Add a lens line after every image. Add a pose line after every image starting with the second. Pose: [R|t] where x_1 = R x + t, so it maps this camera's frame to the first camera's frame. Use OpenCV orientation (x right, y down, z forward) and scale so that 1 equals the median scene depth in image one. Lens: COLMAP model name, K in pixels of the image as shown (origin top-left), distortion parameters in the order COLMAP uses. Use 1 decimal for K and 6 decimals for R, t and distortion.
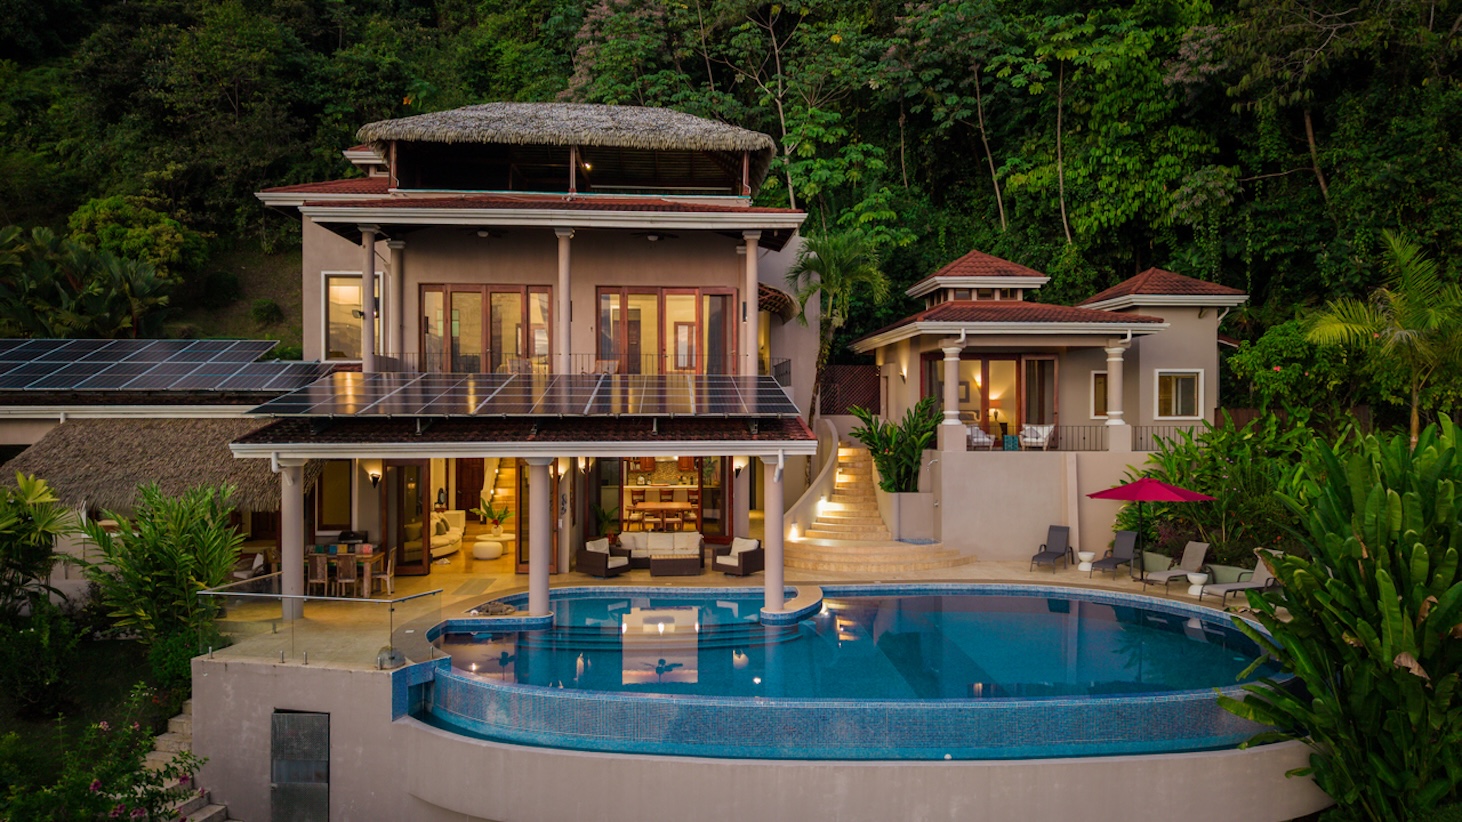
lens RADIAL K [[1007.3, 0, 718.5], [0, 1007.3, 414.5], [0, 0, 1]] dist [0.020670, -0.017538]
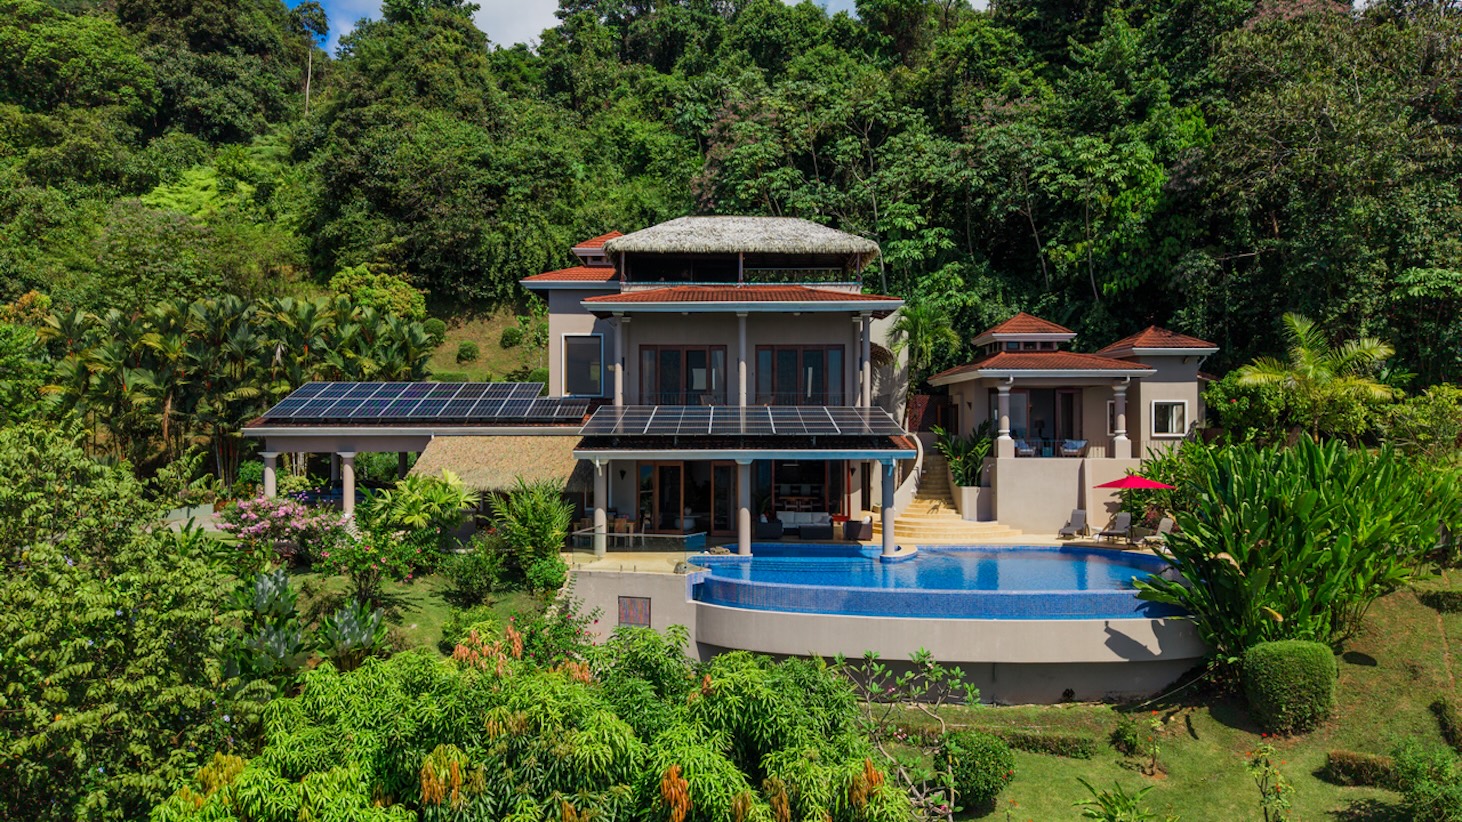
lens RADIAL K [[1007.3, 0, 708.6], [0, 1007.3, 408.3], [0, 0, 1]] dist [0.020670, -0.017538]
pose [[0.997393, -0.001098, -0.072152, -0.080088], [-0.000205, 0.999837, -0.018044, -0.008012], [0.072160, 0.018012, 0.997230, -0.440148]]
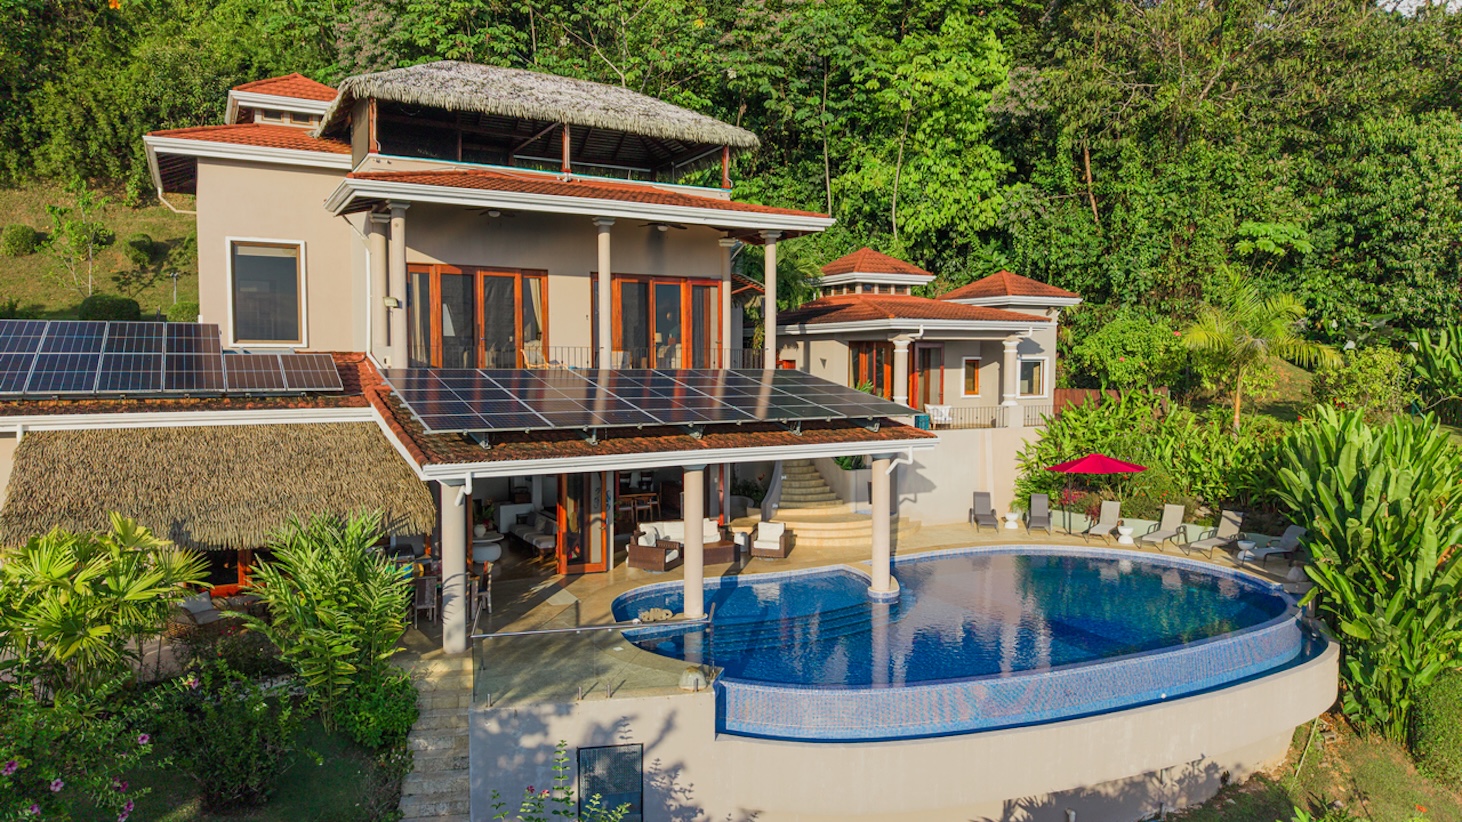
lens RADIAL K [[1007.3, 0, 739.0], [0, 1007.3, 407.0], [0, 0, 1]] dist [0.020670, -0.017538]
pose [[0.903727, -0.019187, 0.427679, -0.379684], [0.001377, 0.999120, 0.041916, -0.036311], [-0.428107, -0.037292, 0.902958, 0.057291]]
